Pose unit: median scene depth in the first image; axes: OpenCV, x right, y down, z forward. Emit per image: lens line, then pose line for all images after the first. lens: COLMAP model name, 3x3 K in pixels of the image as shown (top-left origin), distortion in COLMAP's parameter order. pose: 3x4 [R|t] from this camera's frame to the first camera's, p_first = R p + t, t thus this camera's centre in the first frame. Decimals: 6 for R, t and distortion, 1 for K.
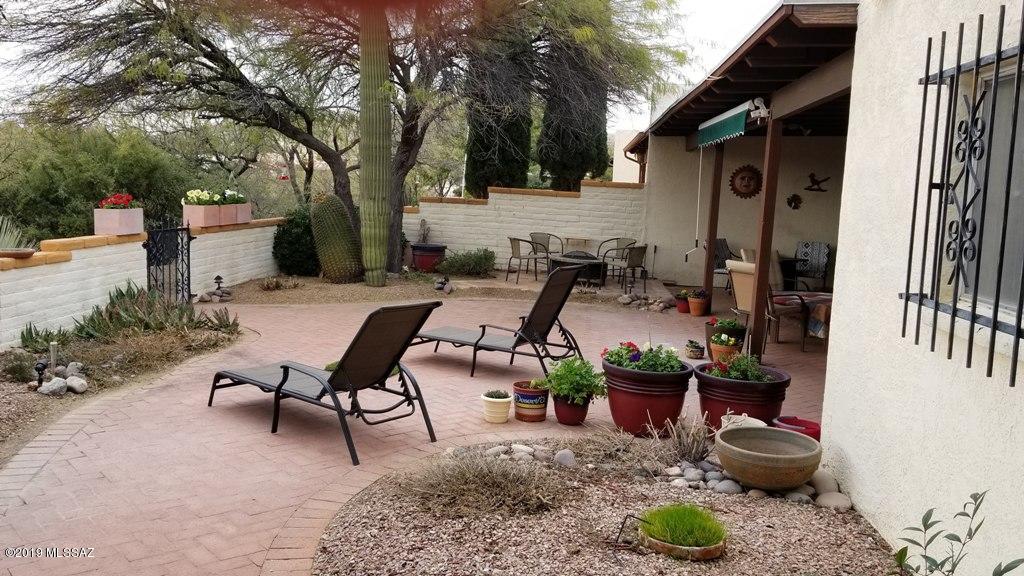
lens RADIAL K [[853.5, 0, 508.6], [0, 853.5, 281.6], [0, 0, 1]] dist [0.026945, -0.057163]
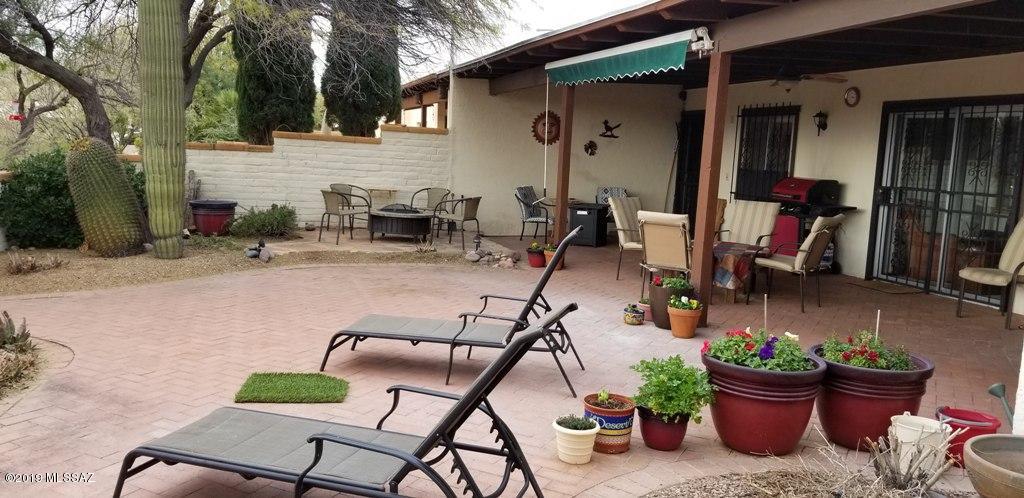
lens RADIAL K [[792.3, 0, 508.0], [0, 792.3, 252.9], [0, 0, 1]] dist [0.032159, -0.055356]
pose [[0.920131, -0.055461, 0.387664, -0.154120], [0.042194, 0.998198, 0.042659, -0.017224], [-0.389331, -0.022895, 0.920813, 0.216072]]
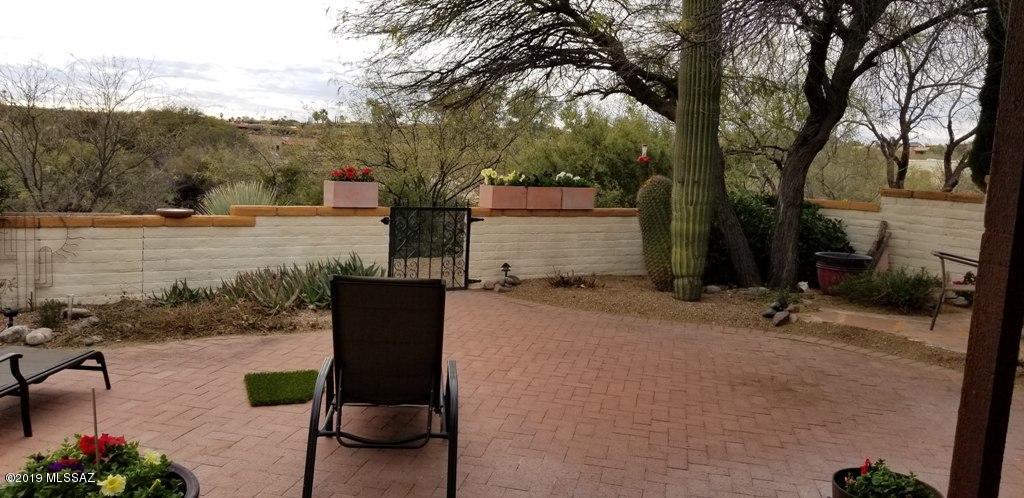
lens RADIAL K [[792.3, 0, 503.3], [0, 792.3, 253.0], [0, 0, 1]] dist [0.032159, -0.055356]
pose [[0.607240, 0.081530, -0.790324, 0.293255], [-0.111710, 0.993601, 0.016668, -0.029008], [0.786626, 0.078166, 0.612462, 0.448190]]
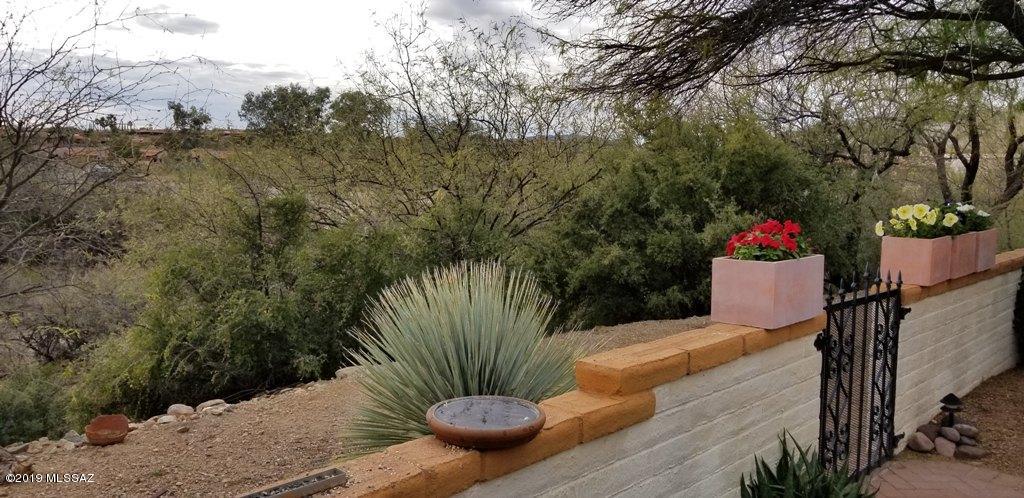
lens RADIAL K [[792.3, 0, 504.7], [0, 792.3, 251.6], [0, 0, 1]] dist [0.032159, -0.055356]
pose [[0.784734, 0.040380, -0.618516, -0.247238], [-0.059716, 0.998159, -0.010599, -0.058459], [0.616949, 0.045253, 0.785701, 0.483093]]
